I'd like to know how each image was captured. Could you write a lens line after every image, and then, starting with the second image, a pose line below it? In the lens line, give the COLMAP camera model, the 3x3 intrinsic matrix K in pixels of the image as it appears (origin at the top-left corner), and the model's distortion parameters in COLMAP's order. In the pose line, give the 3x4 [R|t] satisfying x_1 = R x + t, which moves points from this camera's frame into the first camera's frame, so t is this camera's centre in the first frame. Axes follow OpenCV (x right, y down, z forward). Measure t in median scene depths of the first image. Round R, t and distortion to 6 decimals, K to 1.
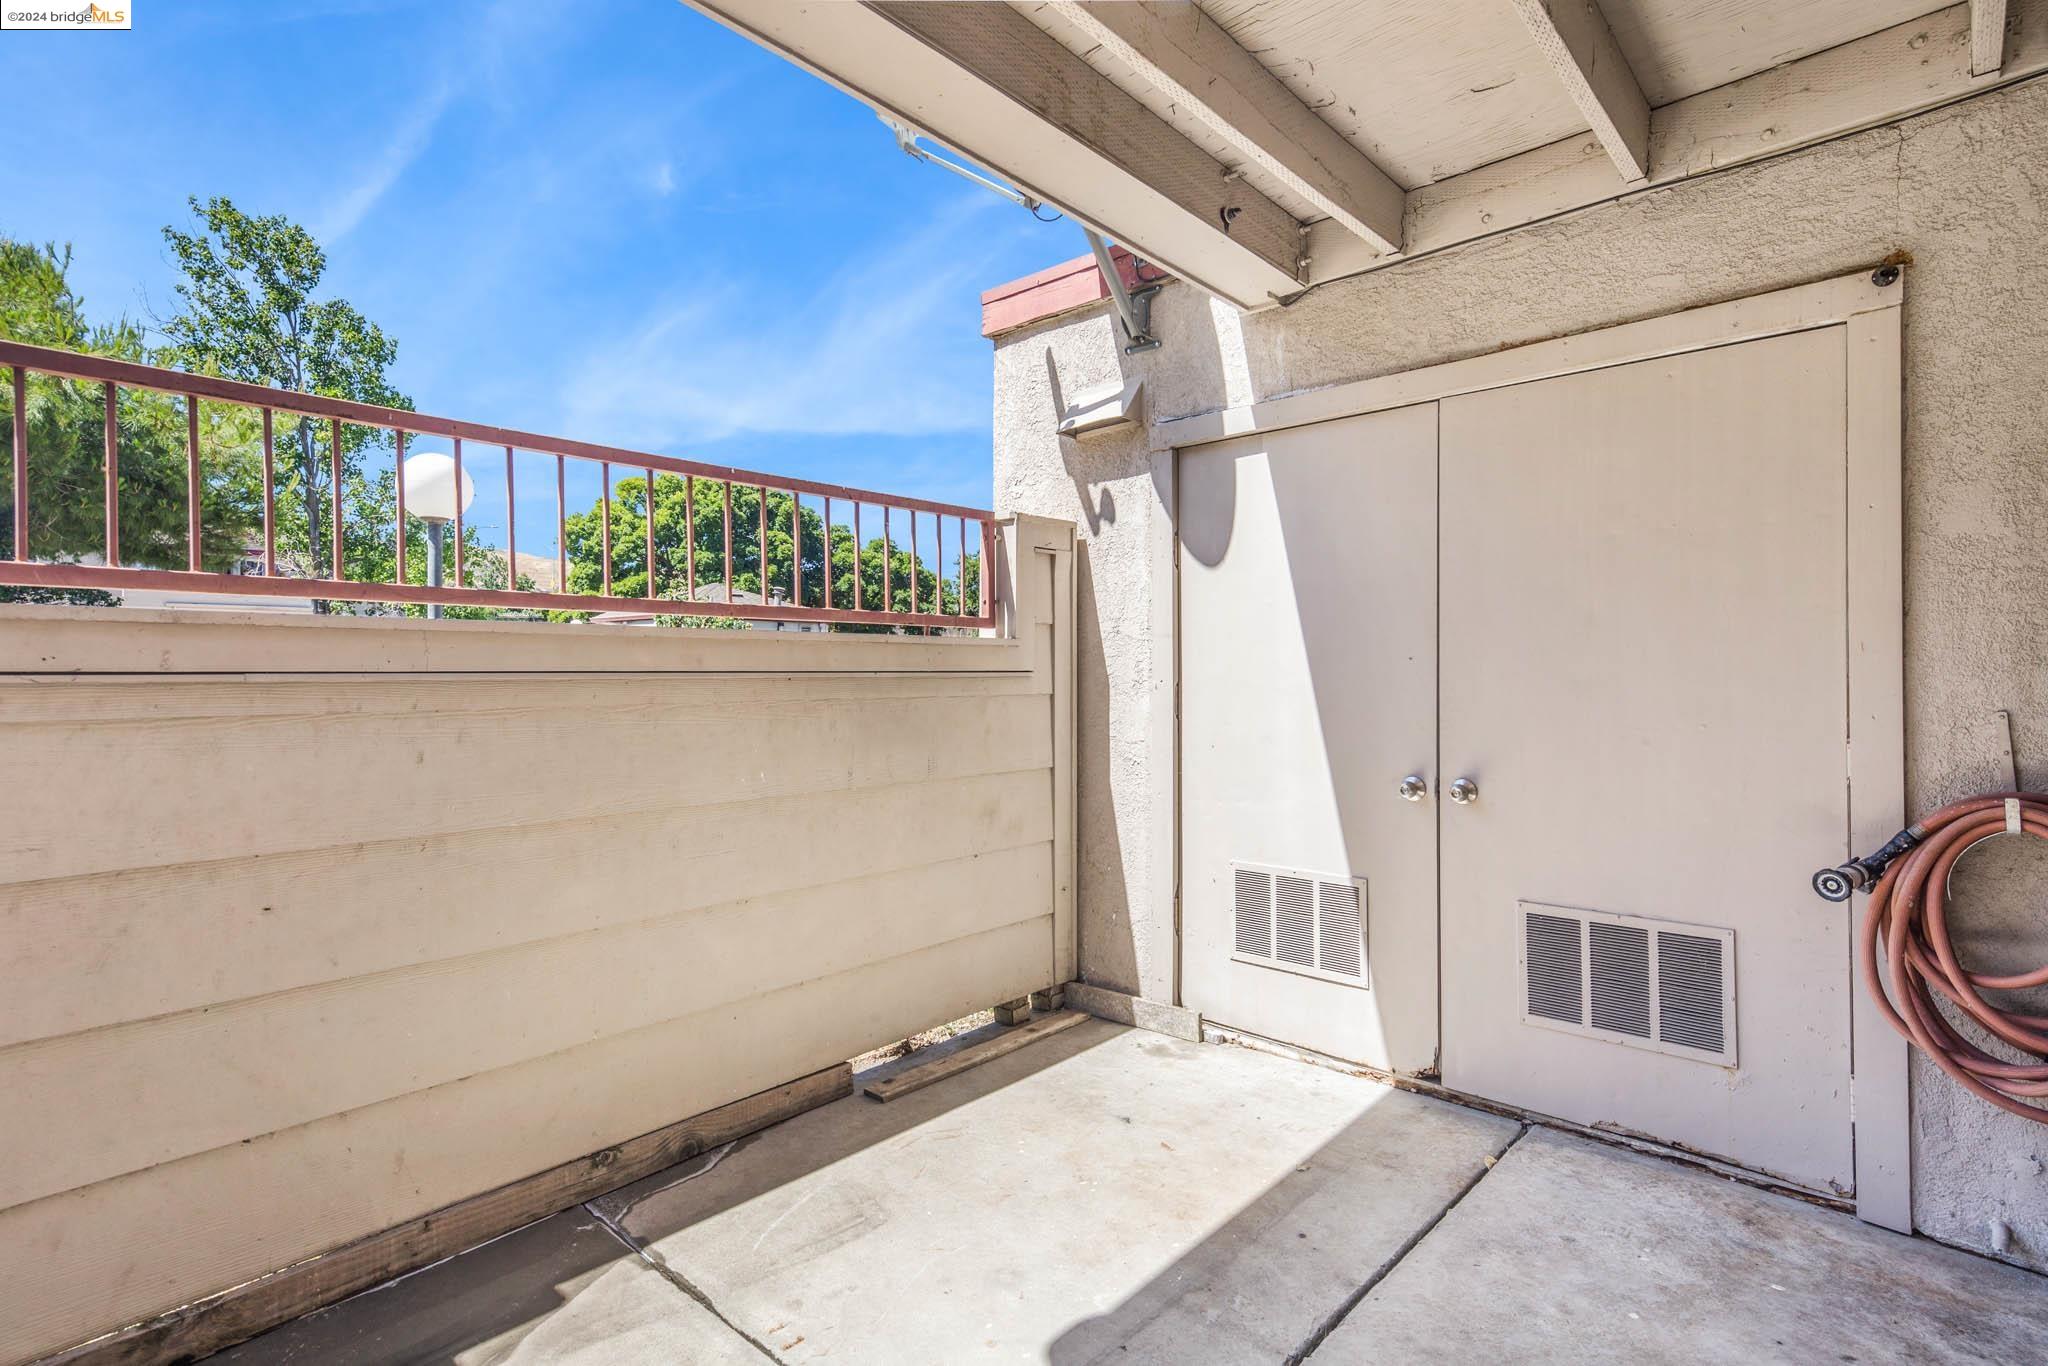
lens RADIAL K [[1010.3, 0, 1024.5], [0, 1010.3, 668.5], [0, 0, 1]] dist [0.031933, -0.000113]
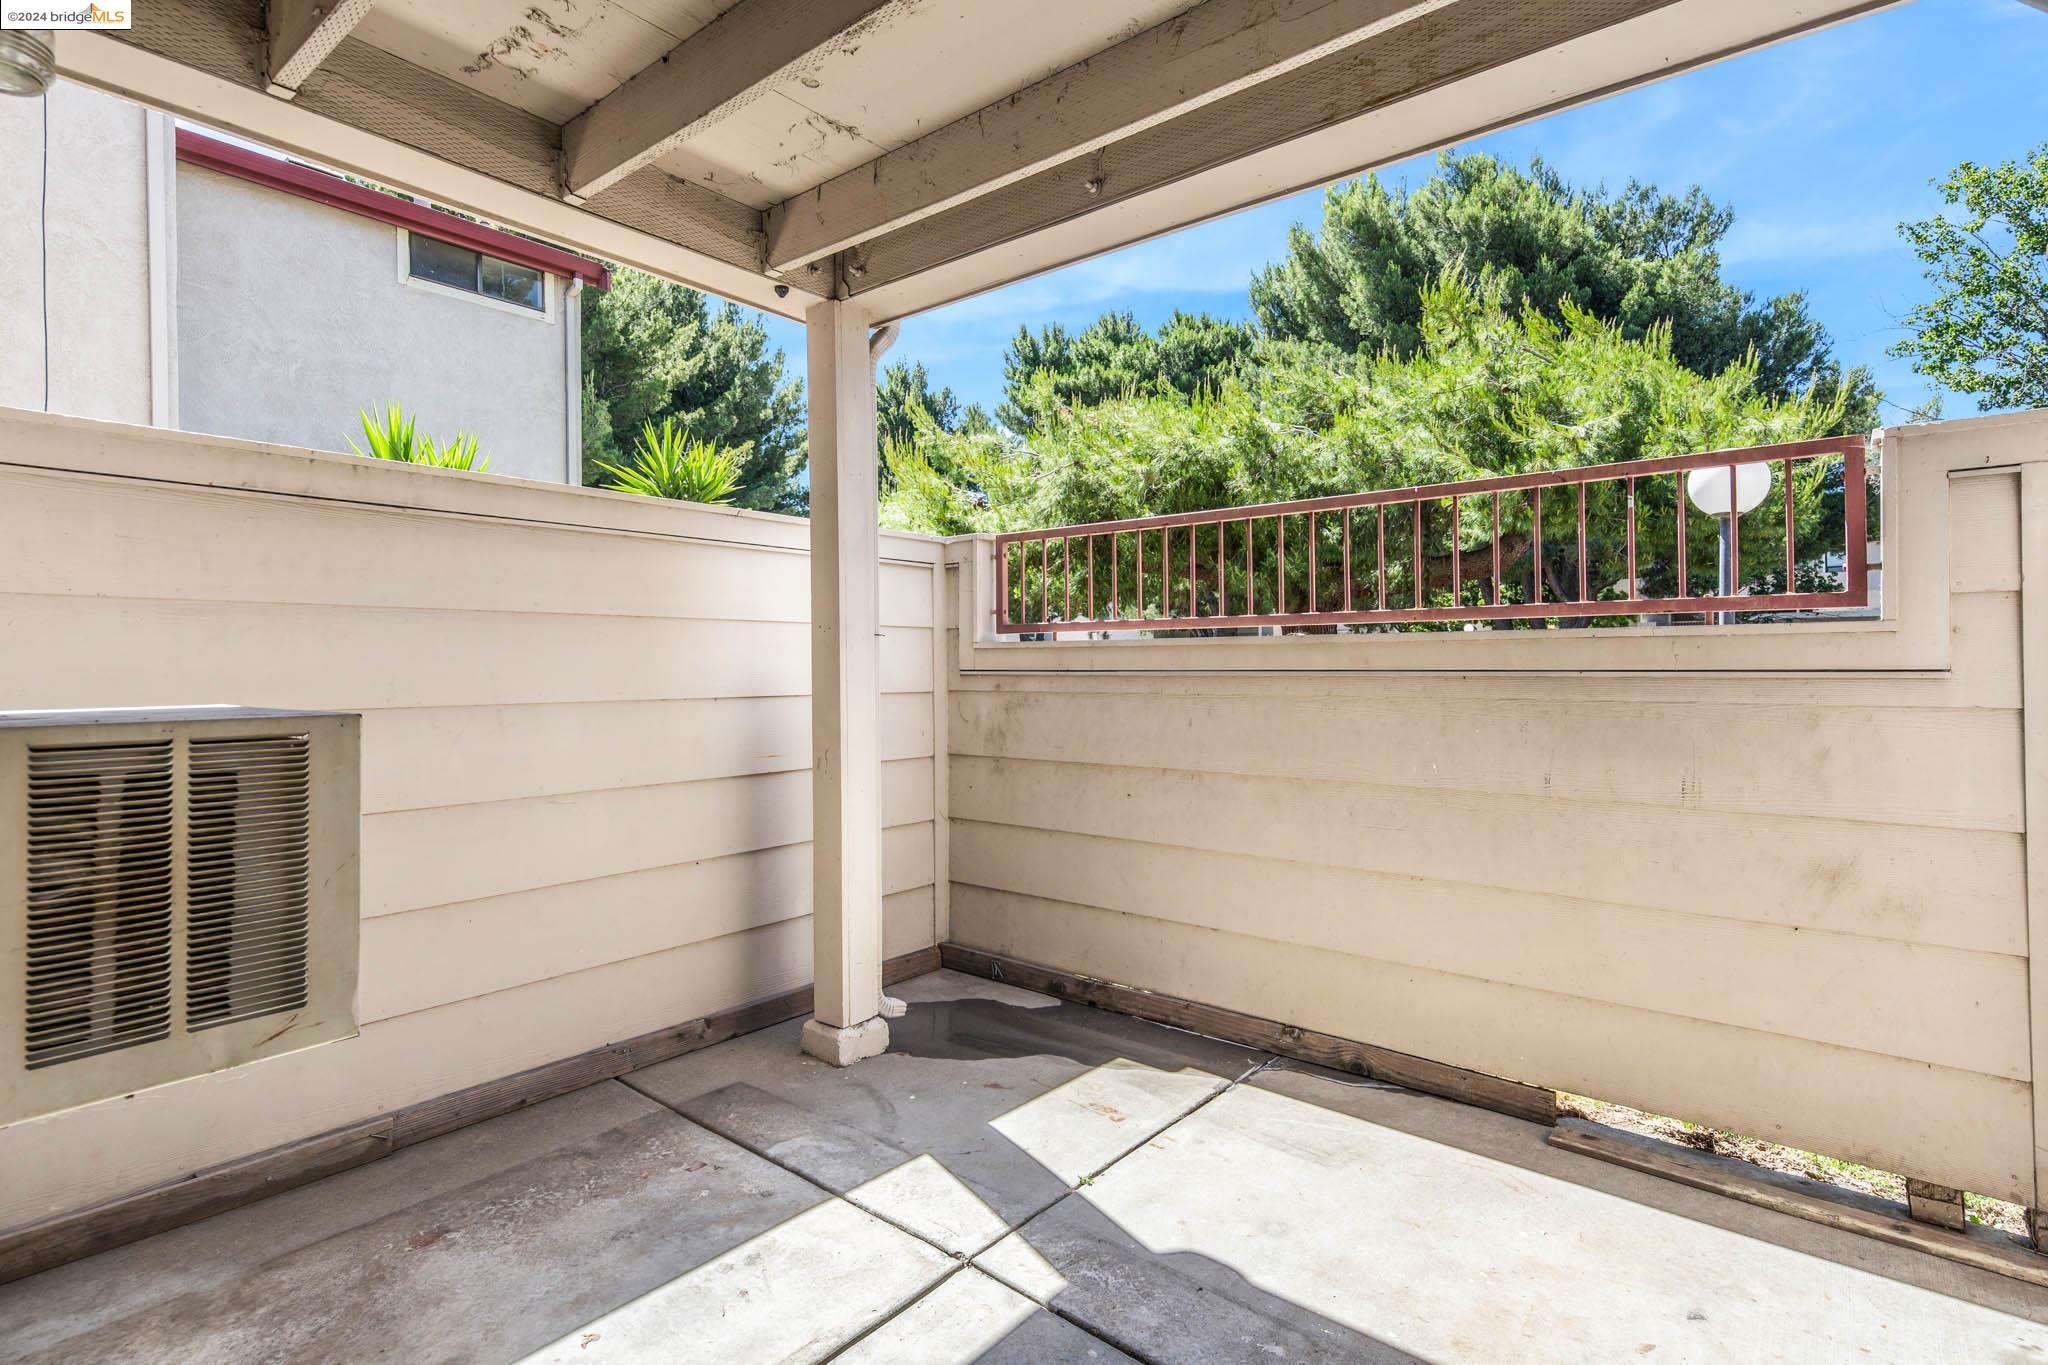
lens RADIAL K [[1010.3, 0, 1024.5], [0, 1010.3, 668.0], [0, 0, 1]] dist [0.031933, -0.000113]
pose [[0.046743, 0.004148, -0.998898, 0.828082], [0.006350, 0.999970, 0.004450, -0.007020], [0.998887, -0.006551, 0.046715, 0.536869]]
